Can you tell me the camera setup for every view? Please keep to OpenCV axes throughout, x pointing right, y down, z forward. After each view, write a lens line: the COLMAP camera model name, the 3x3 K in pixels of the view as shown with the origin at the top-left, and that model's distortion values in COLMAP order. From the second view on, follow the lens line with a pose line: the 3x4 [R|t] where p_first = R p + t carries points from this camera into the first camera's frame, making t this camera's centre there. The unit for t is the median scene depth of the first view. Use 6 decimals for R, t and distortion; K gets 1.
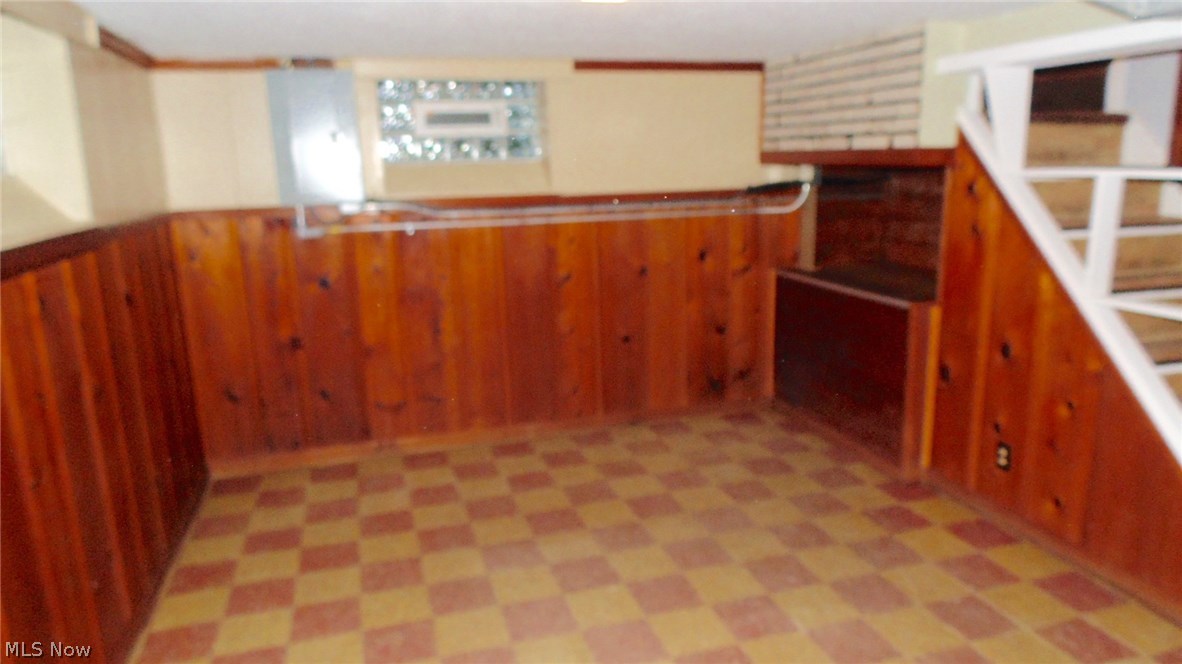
lens RADIAL K [[788.4, 0, 590.8], [0, 788.4, 338.6], [0, 0, 1]] dist [-0.019300, 0.001195]
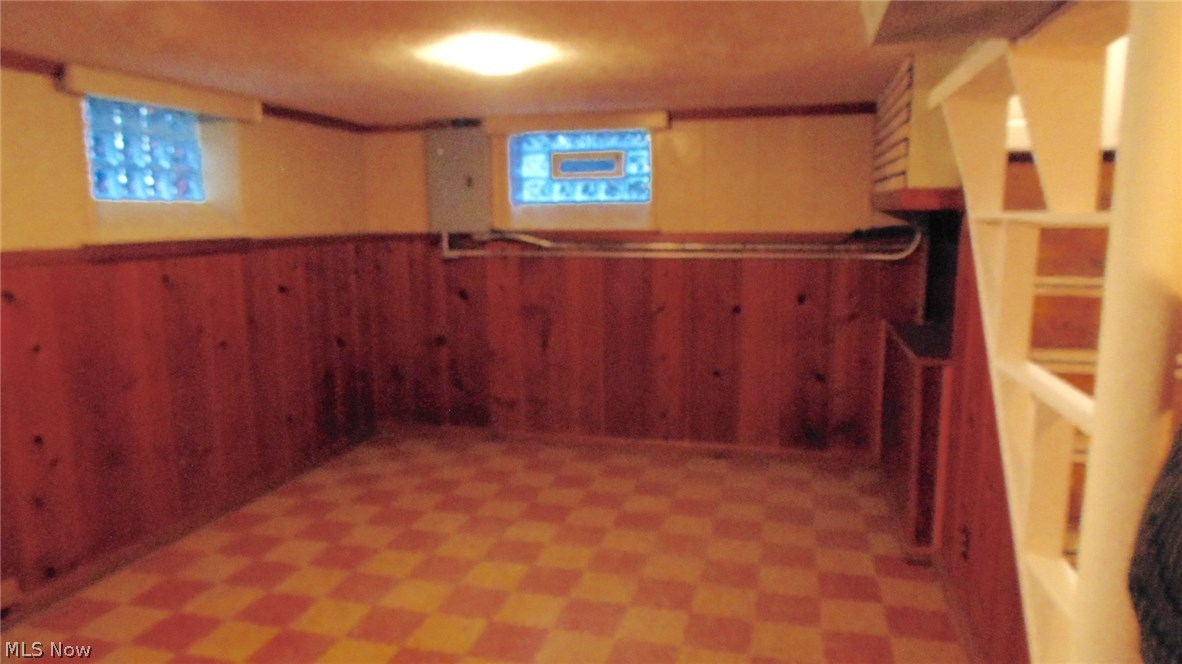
lens RADIAL K [[788.4, 0, 587.4], [0, 788.4, 324.2], [0, 0, 1]] dist [-0.019300, 0.001195]
pose [[0.853522, 0.090307, -0.513171, 0.481572], [-0.131351, 0.990351, -0.044187, 0.005961], [0.504229, 0.105120, 0.857148, 0.027547]]
